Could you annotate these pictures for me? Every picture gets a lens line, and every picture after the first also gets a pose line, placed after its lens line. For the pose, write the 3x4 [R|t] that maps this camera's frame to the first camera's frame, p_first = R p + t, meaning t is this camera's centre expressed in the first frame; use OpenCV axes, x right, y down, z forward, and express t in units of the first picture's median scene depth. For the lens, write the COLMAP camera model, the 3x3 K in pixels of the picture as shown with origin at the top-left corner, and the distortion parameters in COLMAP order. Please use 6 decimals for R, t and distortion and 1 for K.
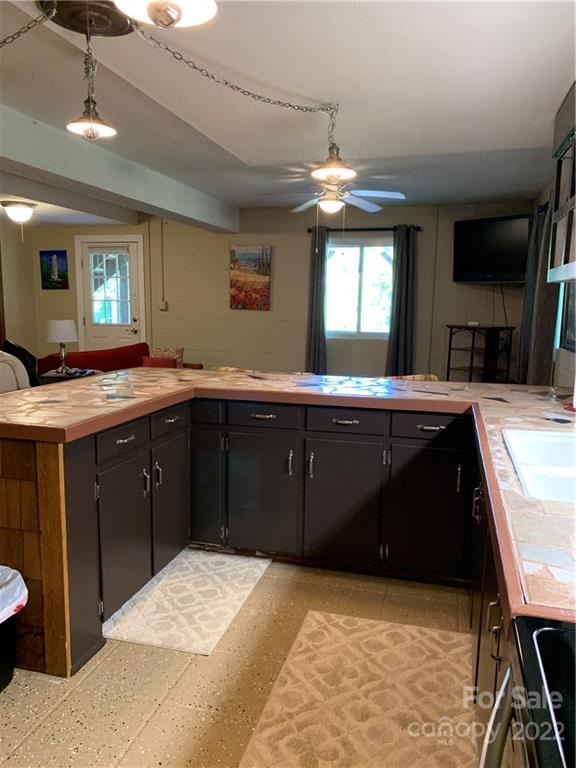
lens RADIAL K [[581.0, 0, 290.9], [0, 581.0, 387.2], [0, 0, 1]] dist [-0.002912, -0.005477]
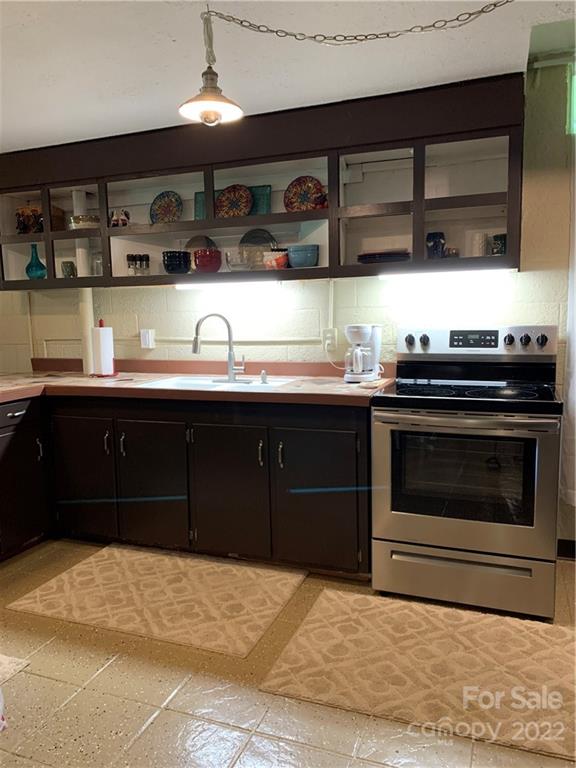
lens RADIAL K [[581.0, 0, 288.4], [0, 581.0, 383.7], [0, 0, 1]] dist [-0.002912, -0.005477]
pose [[0.110229, -0.145075, 0.983261, -0.938042], [0.167973, 0.977779, 0.125435, -0.048717], [-0.979609, 0.151335, 0.132149, 0.347379]]
